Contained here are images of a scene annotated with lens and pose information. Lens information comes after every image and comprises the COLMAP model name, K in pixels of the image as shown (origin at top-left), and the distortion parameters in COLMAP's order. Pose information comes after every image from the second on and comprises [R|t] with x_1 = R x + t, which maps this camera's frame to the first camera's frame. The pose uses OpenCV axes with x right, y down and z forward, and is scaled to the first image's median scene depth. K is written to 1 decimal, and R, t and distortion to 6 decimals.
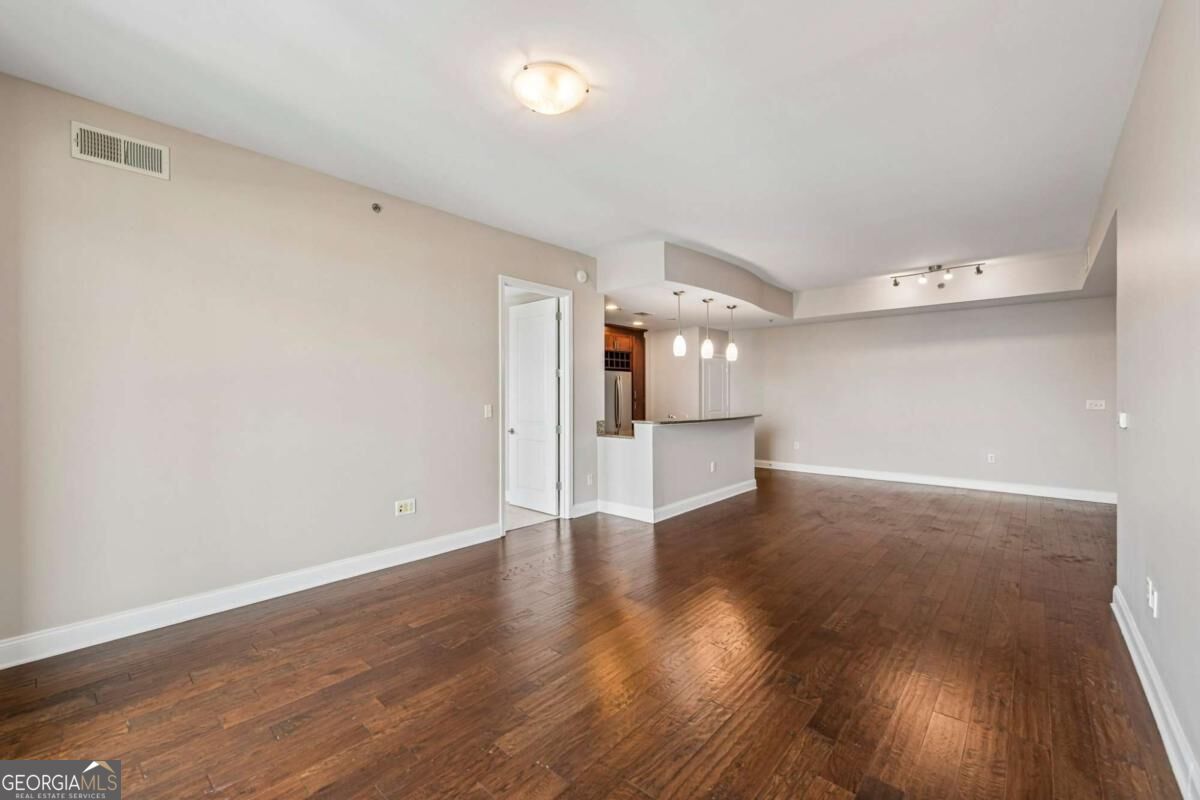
lens RADIAL K [[481.1, 0, 600.0], [0, 481.1, 400.0], [0, 0, 1]] dist [-0.000347, -0.000047]
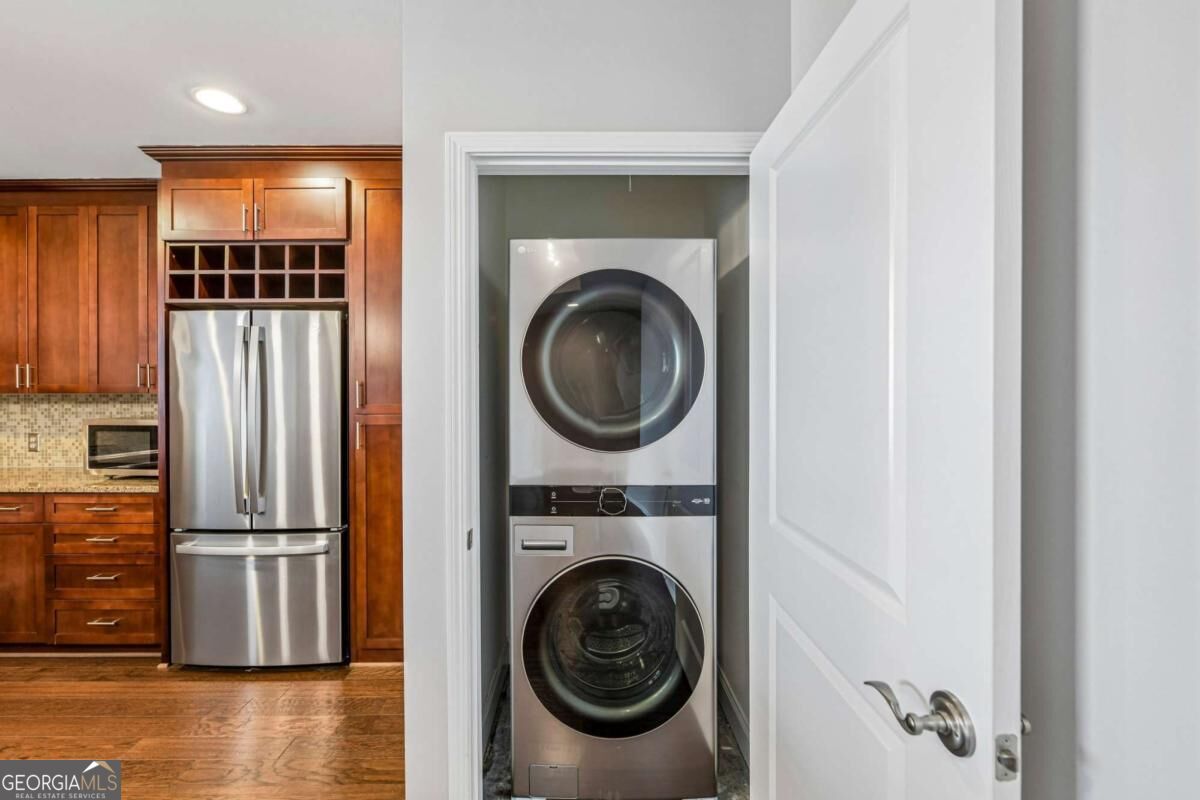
lens RADIAL K [[500.3, 0, 600.0], [0, 500.3, 400.0], [0, 0, 1]] dist [0.000558, 0.000084]
pose [[0.674672, 0.005524, -0.738097, 0.395310], [-0.003262, 0.999985, 0.004502, -0.006123], [0.738110, -0.000630, 0.674680, 0.929640]]
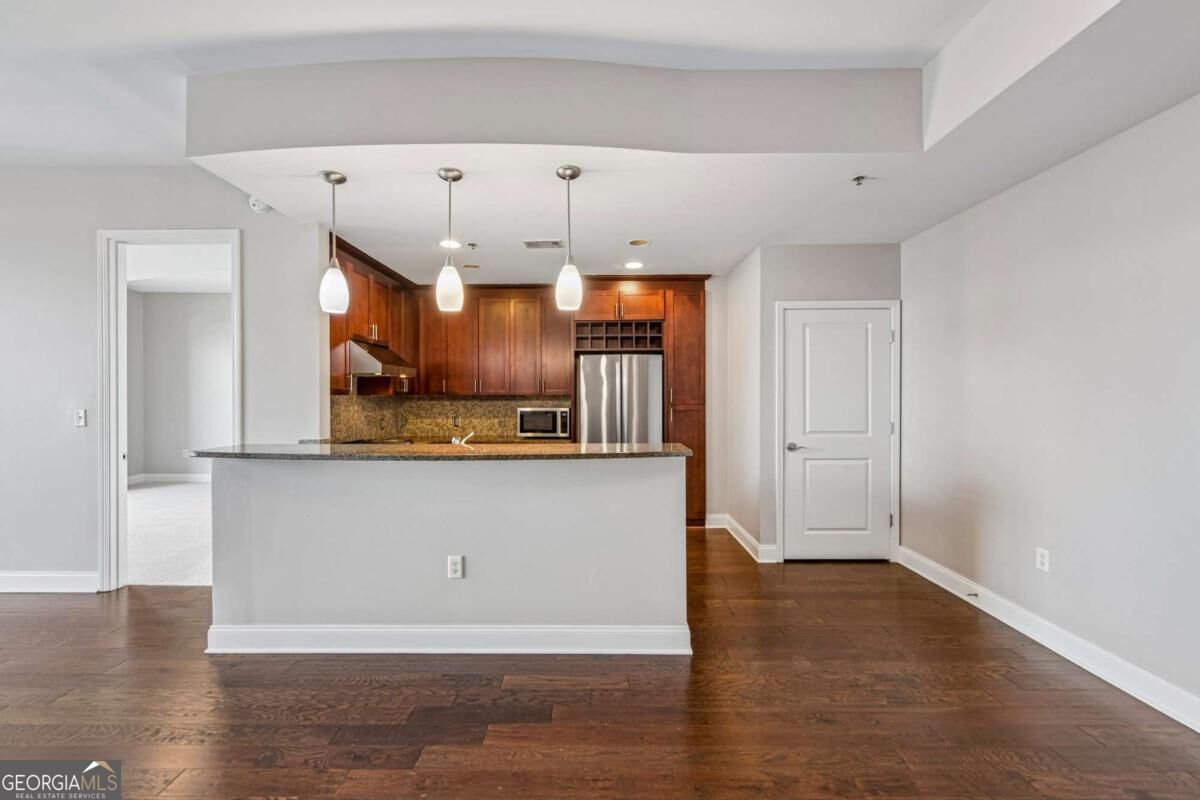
lens RADIAL K [[481.1, 0, 600.0], [0, 481.1, 400.0], [0, 0, 1]] dist [-0.000347, -0.000047]
pose [[0.663184, 0.012463, -0.748353, 0.450359], [-0.008746, 0.999922, 0.008902, -0.008465], [0.748406, 0.000642, 0.663241, 0.579345]]
